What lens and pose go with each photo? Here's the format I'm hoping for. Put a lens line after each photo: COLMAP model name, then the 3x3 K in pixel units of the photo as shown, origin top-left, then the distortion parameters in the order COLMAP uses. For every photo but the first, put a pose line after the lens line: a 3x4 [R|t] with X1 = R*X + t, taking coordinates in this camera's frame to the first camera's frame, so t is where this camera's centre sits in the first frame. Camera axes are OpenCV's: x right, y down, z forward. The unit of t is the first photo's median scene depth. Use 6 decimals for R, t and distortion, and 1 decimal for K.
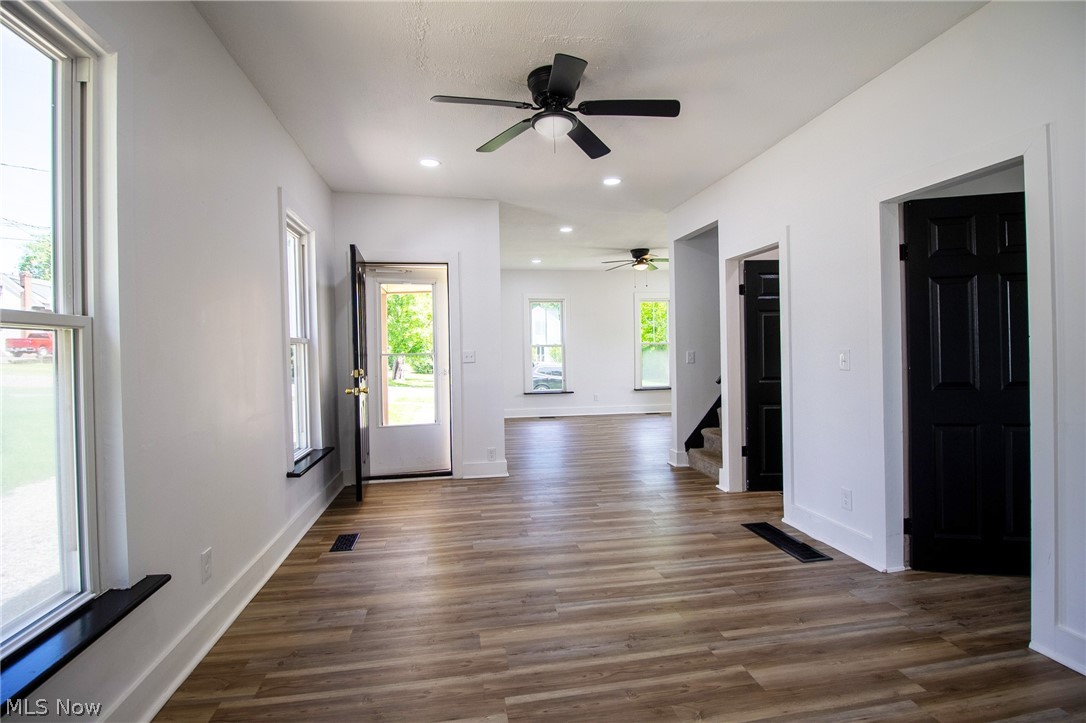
lens RADIAL K [[520.4, 0, 548.4], [0, 520.4, 351.3], [0, 0, 1]] dist [0.001728, -0.014591]
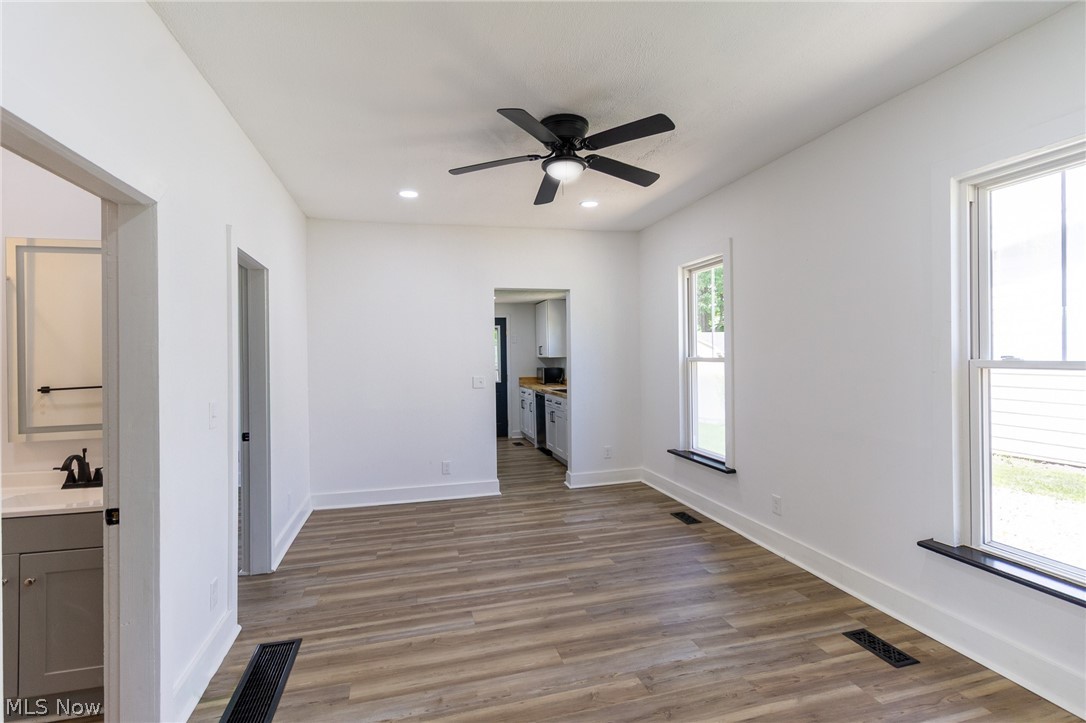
lens RADIAL K [[520.4, 0, 548.4], [0, 520.4, 351.3], [0, 0, 1]] dist [0.001728, -0.014591]
pose [[-0.995353, 0.029569, -0.091637, 0.164194], [0.029800, 0.999555, -0.001148, -0.077806], [0.091562, -0.003873, -0.995792, 2.228355]]
